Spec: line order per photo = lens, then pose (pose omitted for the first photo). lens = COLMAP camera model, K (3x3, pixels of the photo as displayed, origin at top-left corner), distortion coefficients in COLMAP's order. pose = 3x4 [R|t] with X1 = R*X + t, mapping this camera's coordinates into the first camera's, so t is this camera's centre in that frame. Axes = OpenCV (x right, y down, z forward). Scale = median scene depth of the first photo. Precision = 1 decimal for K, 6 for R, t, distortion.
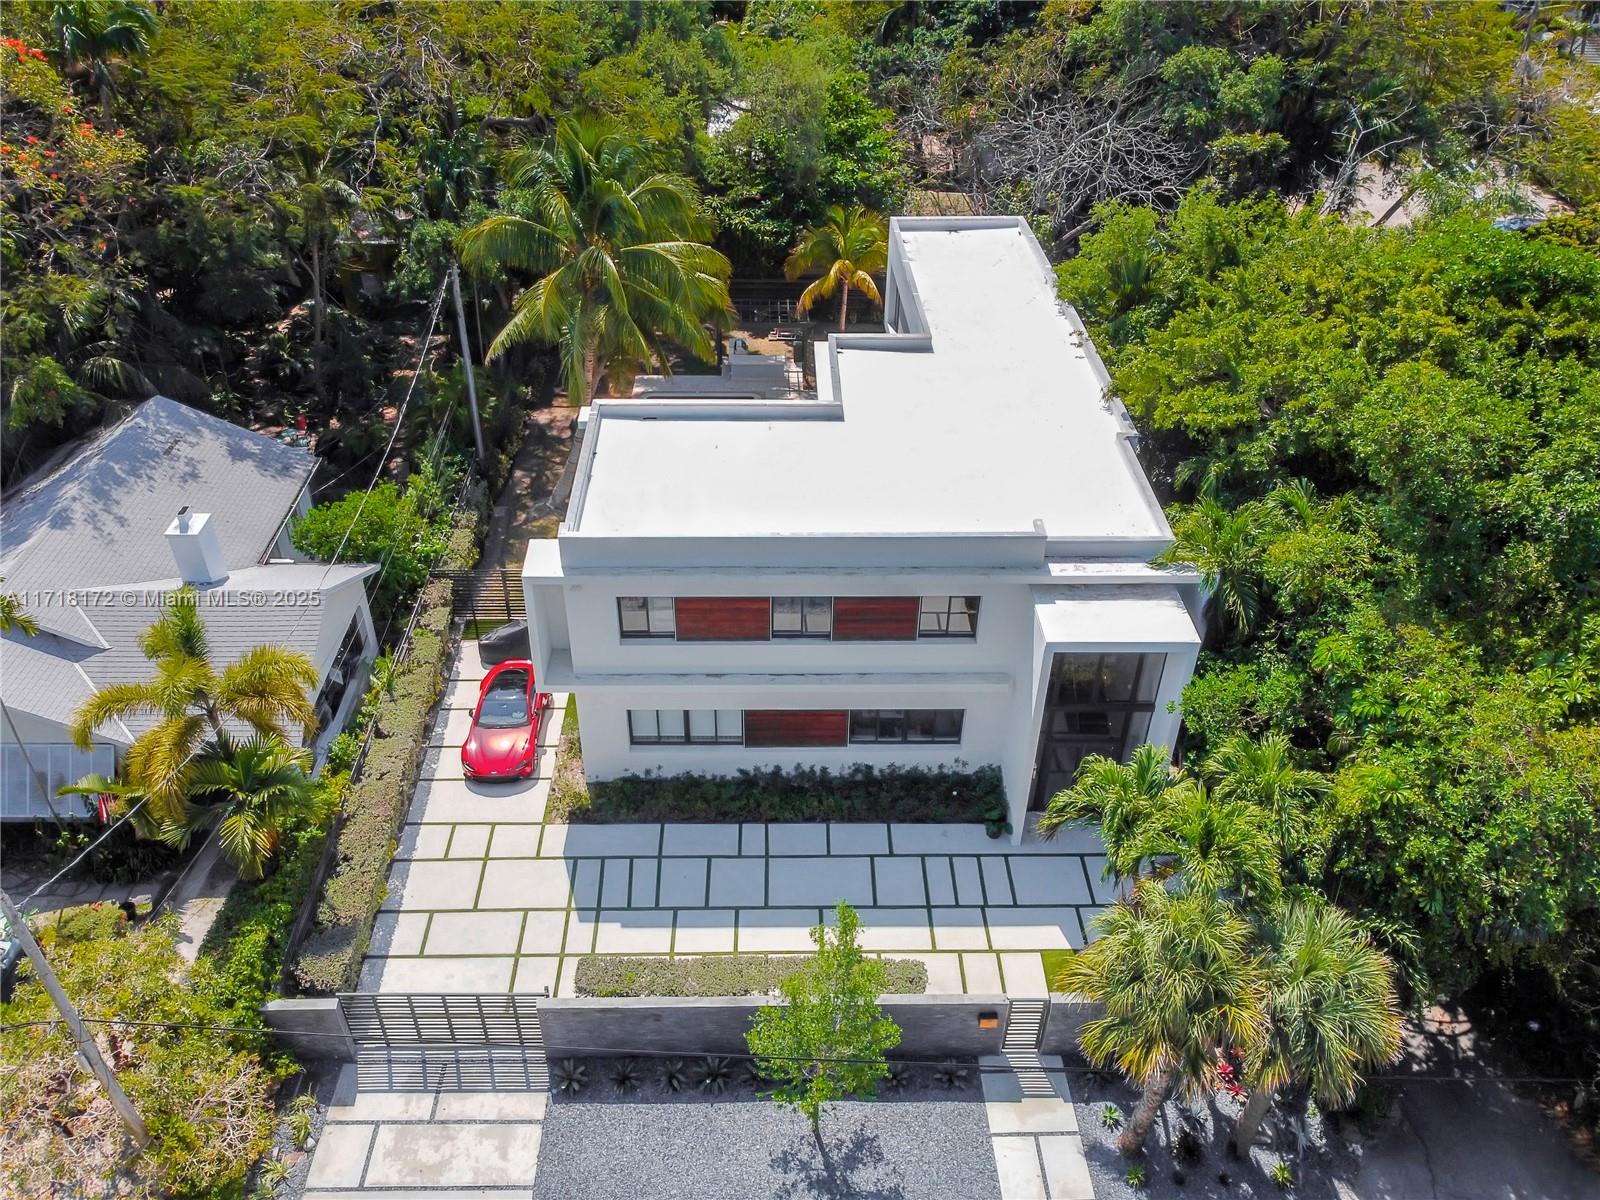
lens RADIAL K [[1225.3, 0, 807.0], [0, 1225.3, 603.7], [0, 0, 1]] dist [0.004257, 0.004278]
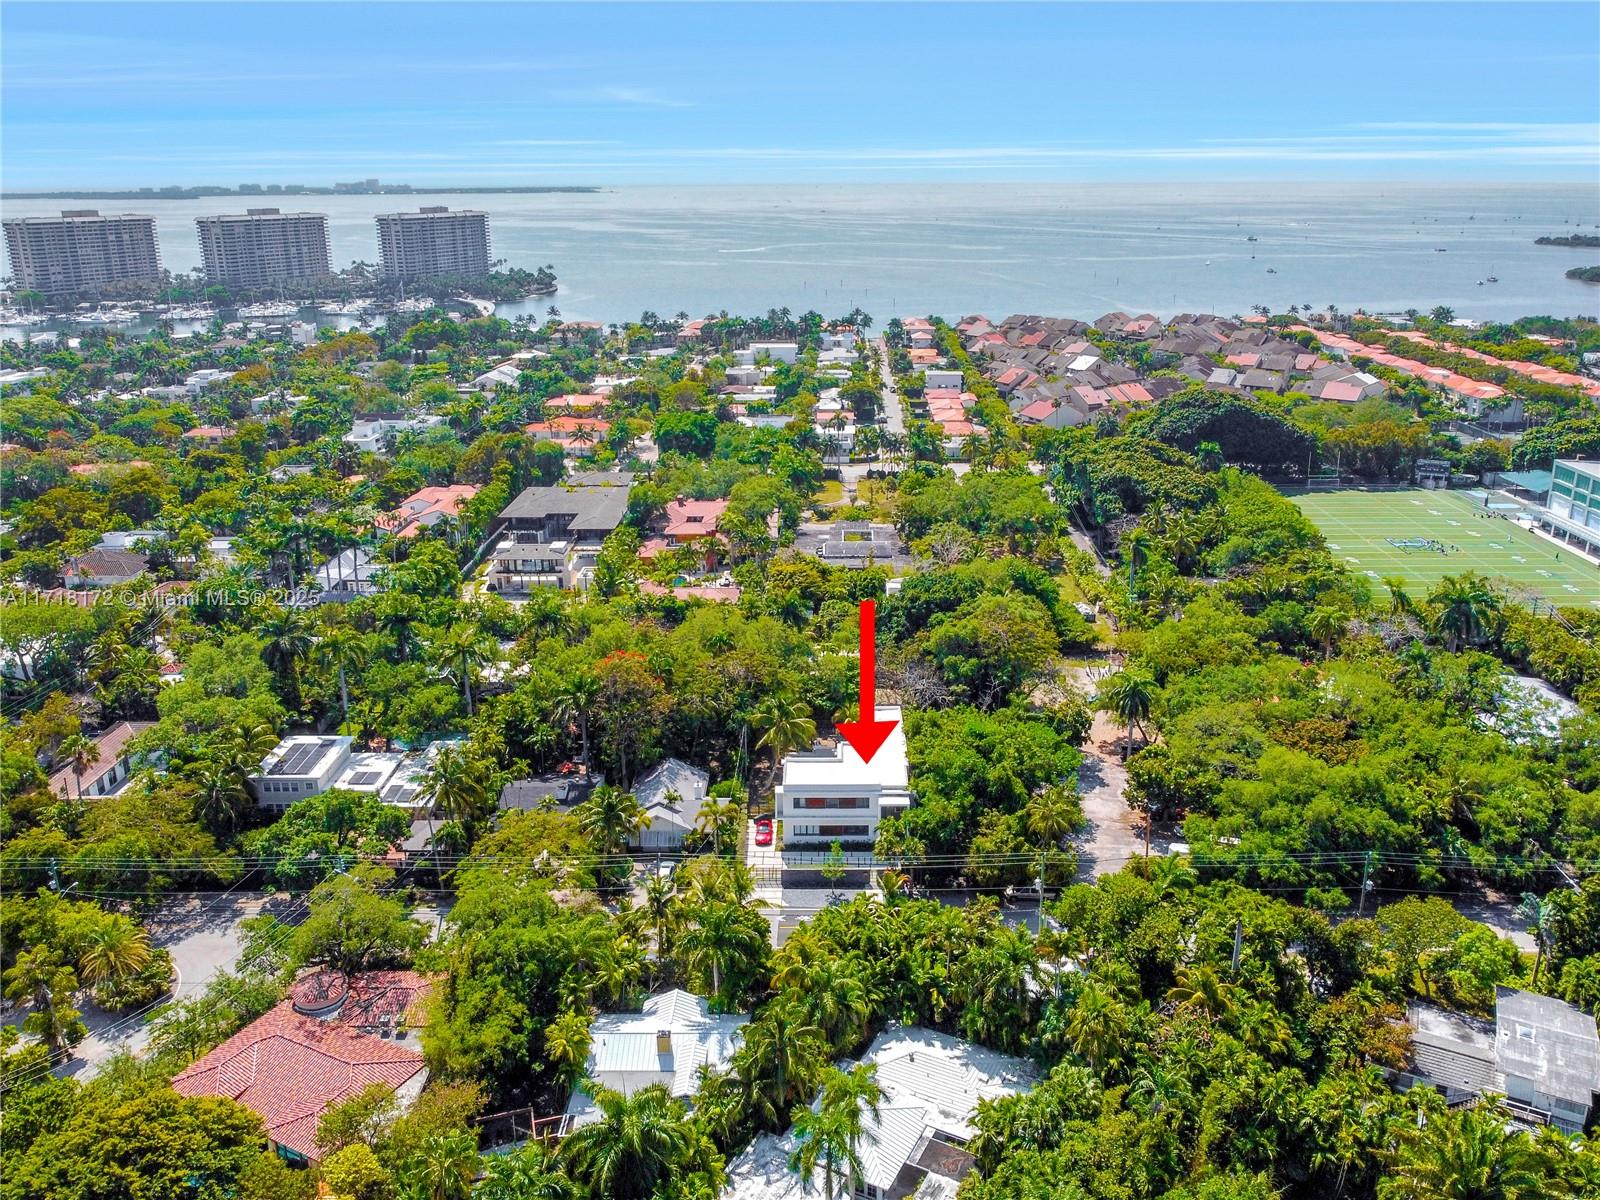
lens RADIAL K [[1225.3, 0, 807.0], [0, 1225.3, 603.7], [0, 0, 1]] dist [0.004257, 0.004278]
pose [[0.998321, -0.012756, -0.056496, 0.167365], [-0.004812, 0.953805, -0.300387, 0.667620], [0.057718, 0.300155, 0.952143, -3.566578]]
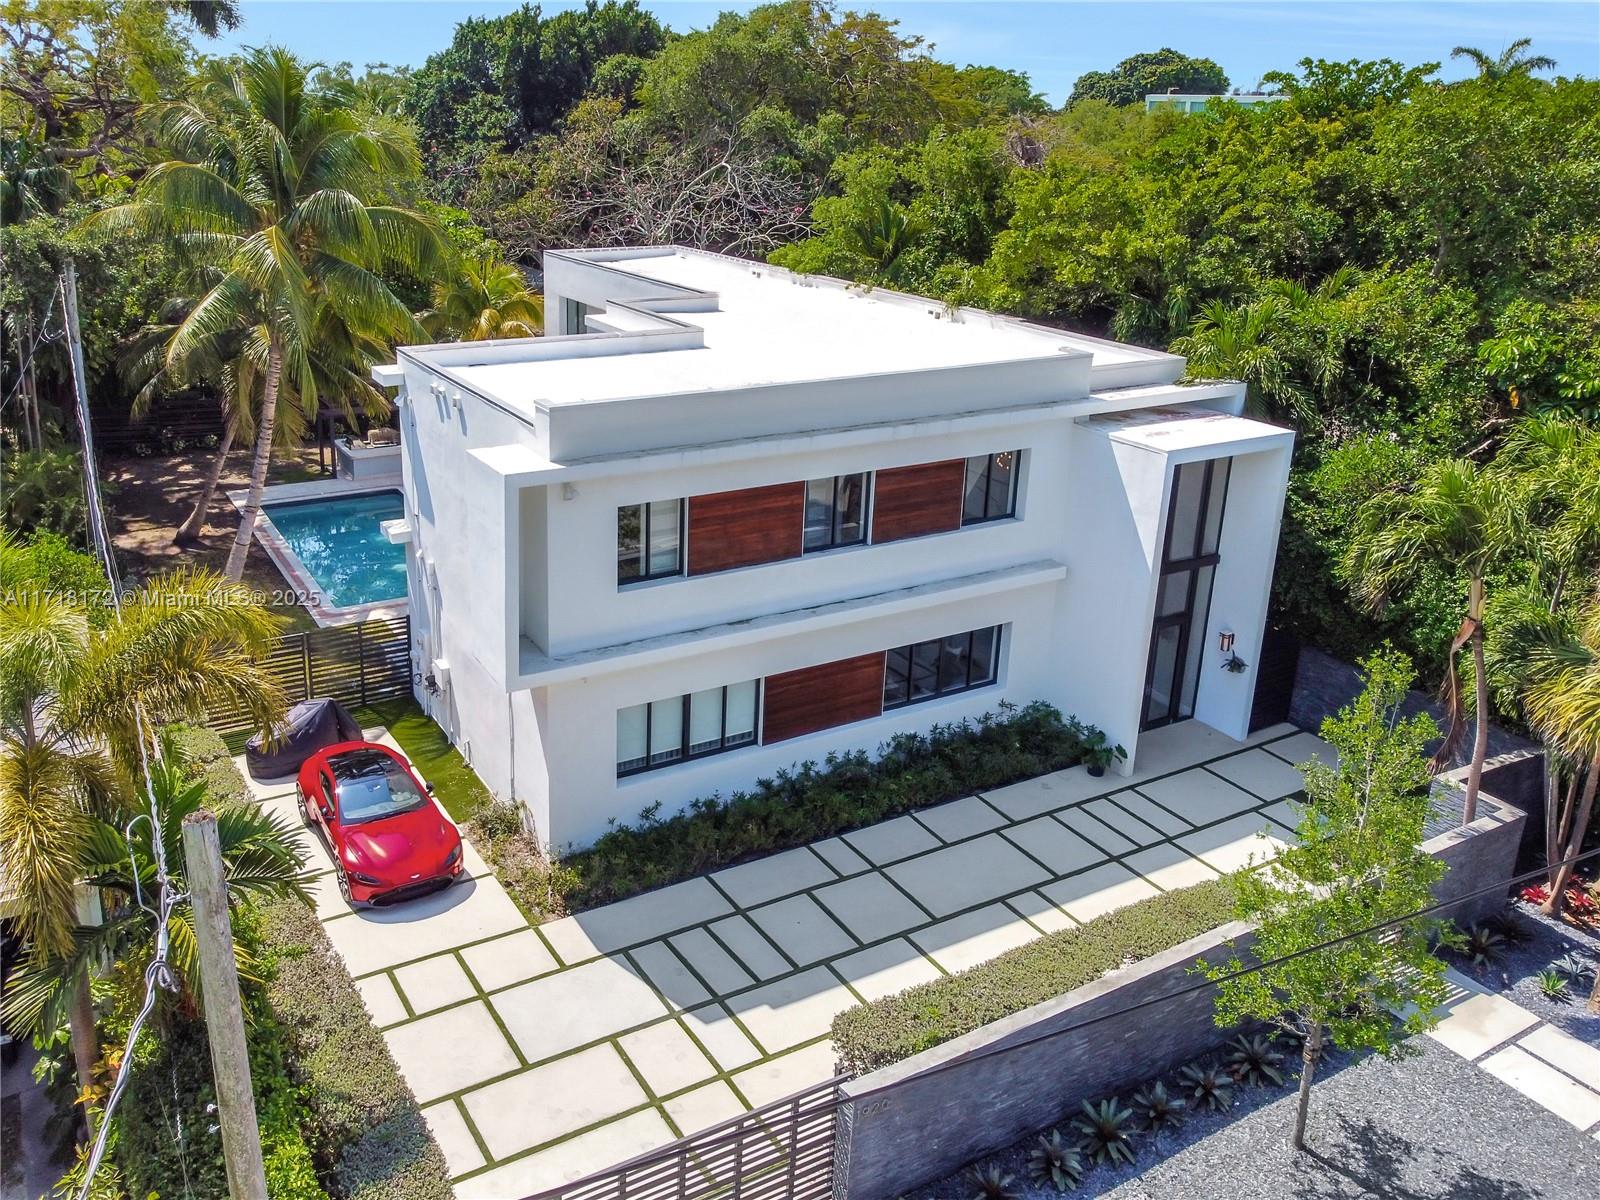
lens RADIAL K [[1256.4, 0, 668.5], [0, 1256.4, 534.6], [0, 0, 1]] dist [-0.019440, 0.004258]
pose [[0.893395, -0.149671, 0.423609, -0.393190], [0.267748, 0.934517, -0.234496, 0.163764], [-0.360773, 0.322918, 0.874967, 0.376144]]
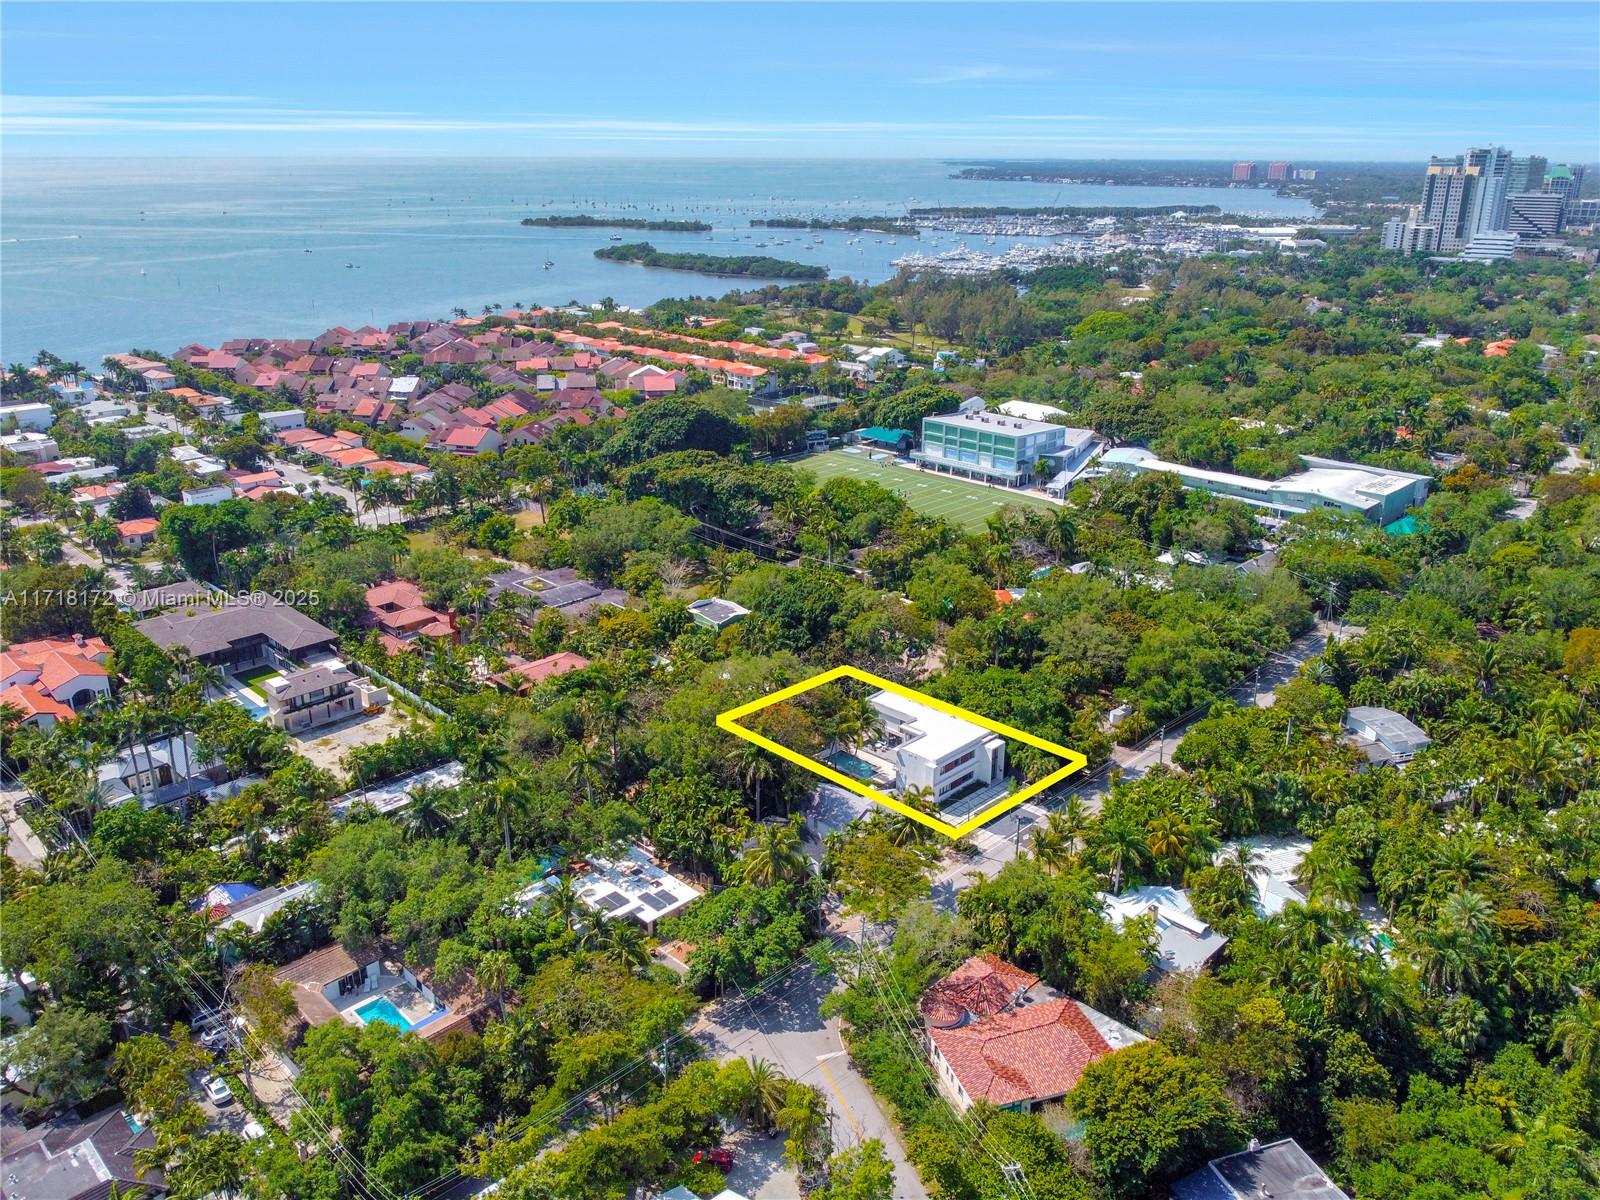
lens RADIAL K [[1225.3, 0, 807.0], [0, 1225.3, 603.7], [0, 0, 1]] dist [0.004257, 0.004278]
pose [[0.732131, -0.261590, 0.628931, -4.082595], [0.422281, 0.898786, -0.117742, -0.288043], [-0.534474, 0.351788, 0.768494, -3.502856]]
